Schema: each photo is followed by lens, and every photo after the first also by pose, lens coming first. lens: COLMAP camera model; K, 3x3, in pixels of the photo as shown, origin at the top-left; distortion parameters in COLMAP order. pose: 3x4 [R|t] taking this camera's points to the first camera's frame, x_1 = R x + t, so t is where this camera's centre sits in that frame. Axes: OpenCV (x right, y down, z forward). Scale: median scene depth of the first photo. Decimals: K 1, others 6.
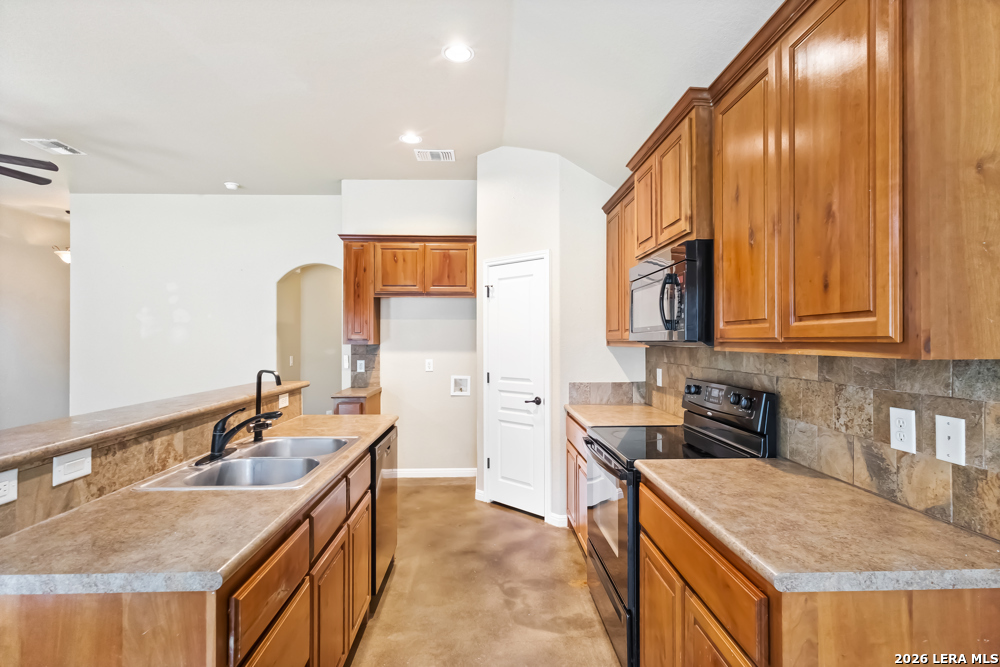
lens RADIAL K [[467.5, 0, 495.5], [0, 467.5, 339.7], [0, 0, 1]] dist [-0.001728, 0.000832]
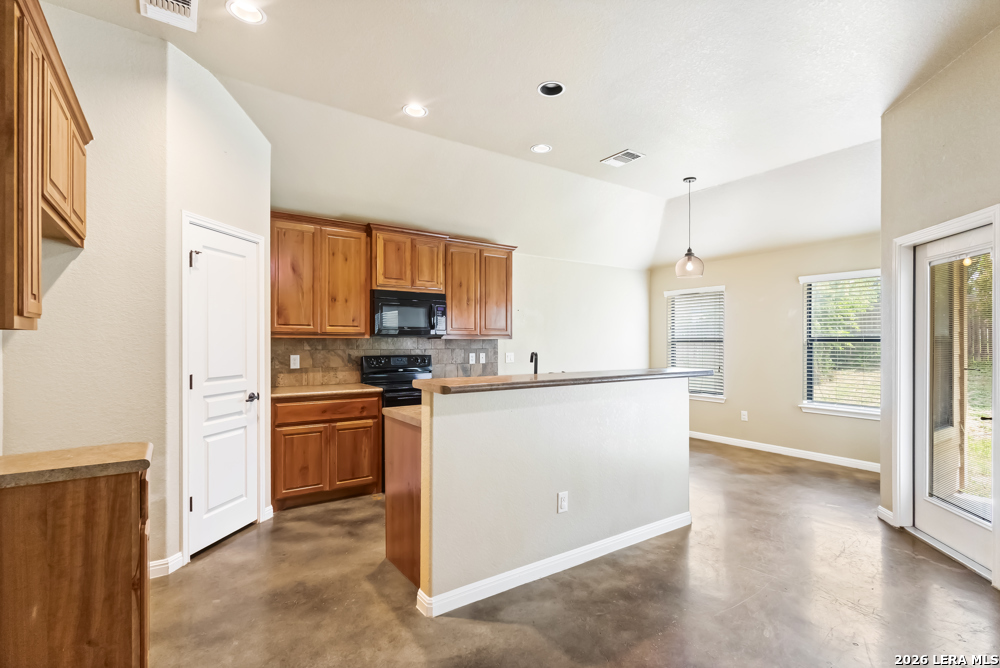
lens RADIAL K [[467.5, 0, 505.6], [0, 467.5, 341.0], [0, 0, 1]] dist [-0.001728, 0.000832]
pose [[-0.553818, 0.003384, 0.832631, -1.886777], [-0.000990, 0.999988, -0.004723, 0.049588], [-0.832637, -0.003439, -0.553808, 2.188332]]
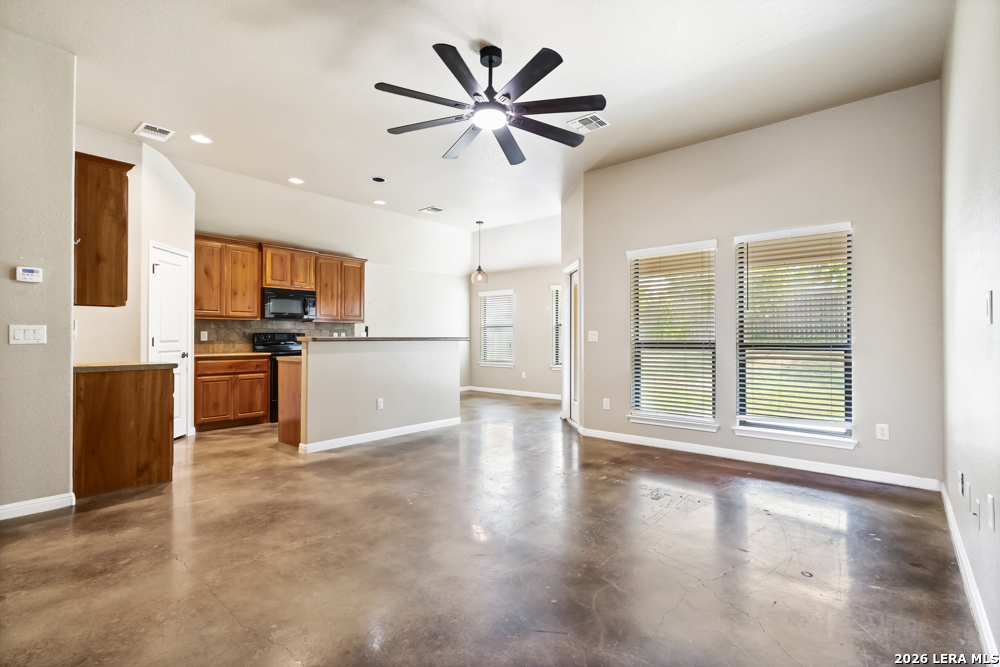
lens RADIAL K [[467.5, 0, 495.9], [0, 467.5, 334.1], [0, 0, 1]] dist [-0.001728, 0.000832]
pose [[-0.734201, 0.004755, 0.678915, -3.862462], [-0.001808, 0.999958, -0.008958, 0.211874], [-0.678929, -0.007805, -0.734162, 3.141923]]
